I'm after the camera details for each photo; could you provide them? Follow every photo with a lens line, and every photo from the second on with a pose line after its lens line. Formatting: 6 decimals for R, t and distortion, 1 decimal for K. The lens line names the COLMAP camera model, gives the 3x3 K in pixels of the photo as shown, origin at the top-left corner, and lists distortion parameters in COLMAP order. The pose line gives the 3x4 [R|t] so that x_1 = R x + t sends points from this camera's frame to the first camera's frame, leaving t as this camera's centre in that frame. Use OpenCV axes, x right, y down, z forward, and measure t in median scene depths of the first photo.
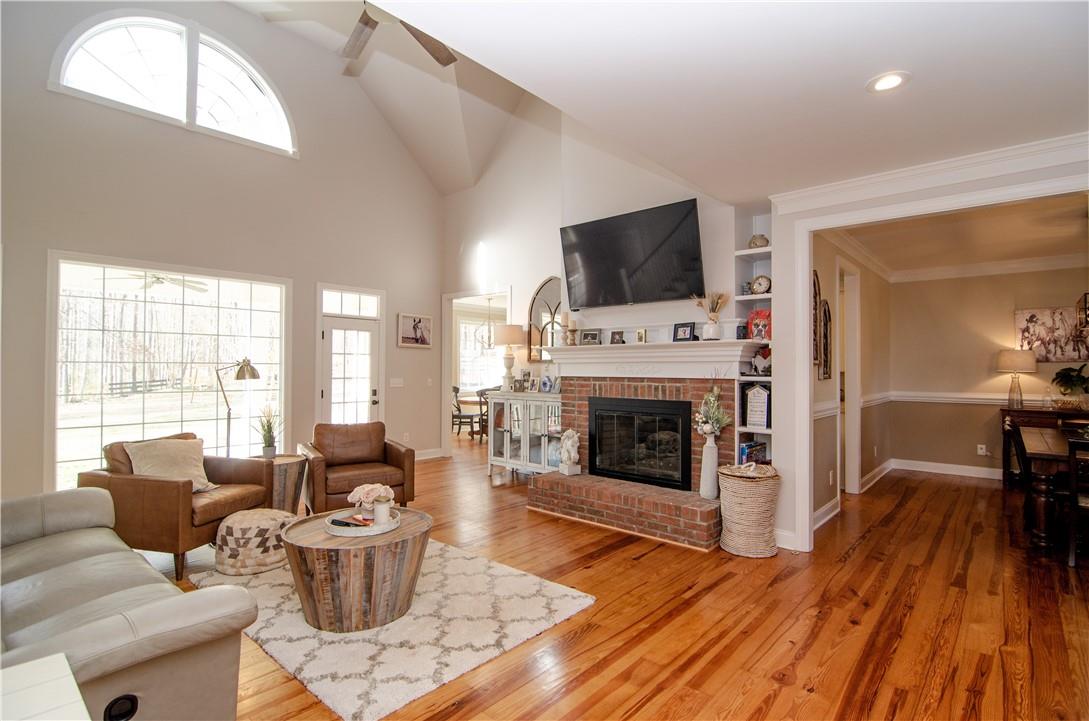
lens RADIAL K [[532.2, 0, 545.1], [0, 532.2, 361.2], [0, 0, 1]] dist [-0.003859, -0.002715]
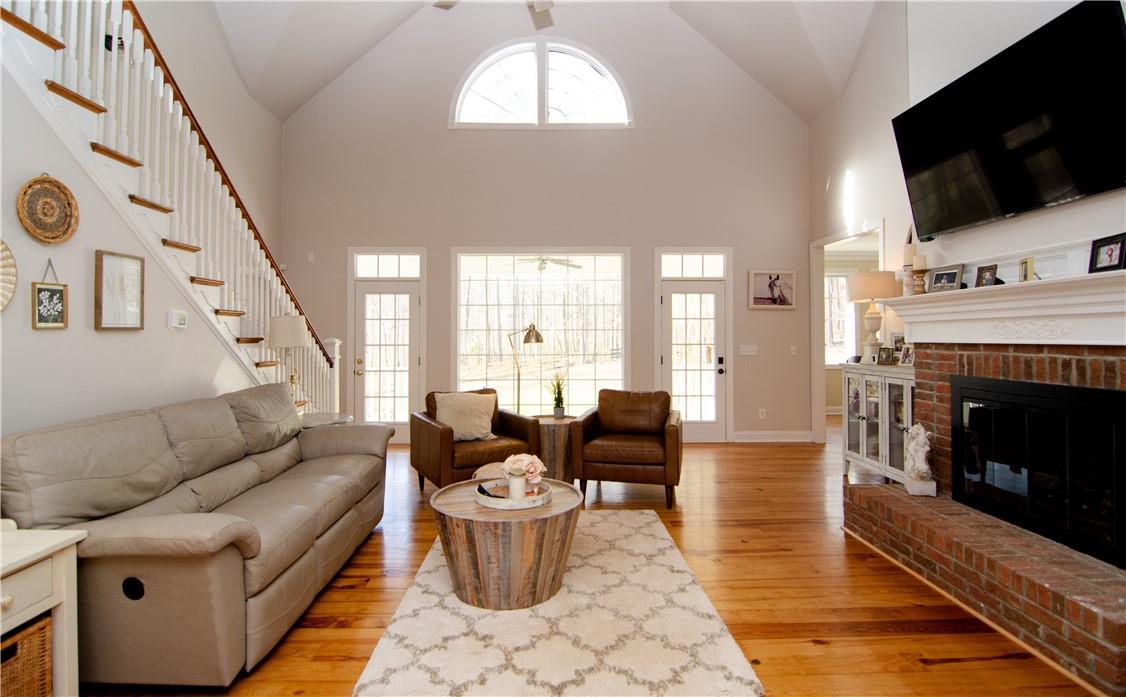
lens RADIAL K [[541.3, 0, 514.4], [0, 541.3, 327.7], [0, 0, 1]] dist [-0.009101, -0.005324]
pose [[0.673692, -0.015229, -0.738856, 0.230487], [0.013702, 0.999873, -0.008115, 0.010687], [0.738886, -0.004656, 0.673815, 0.224126]]
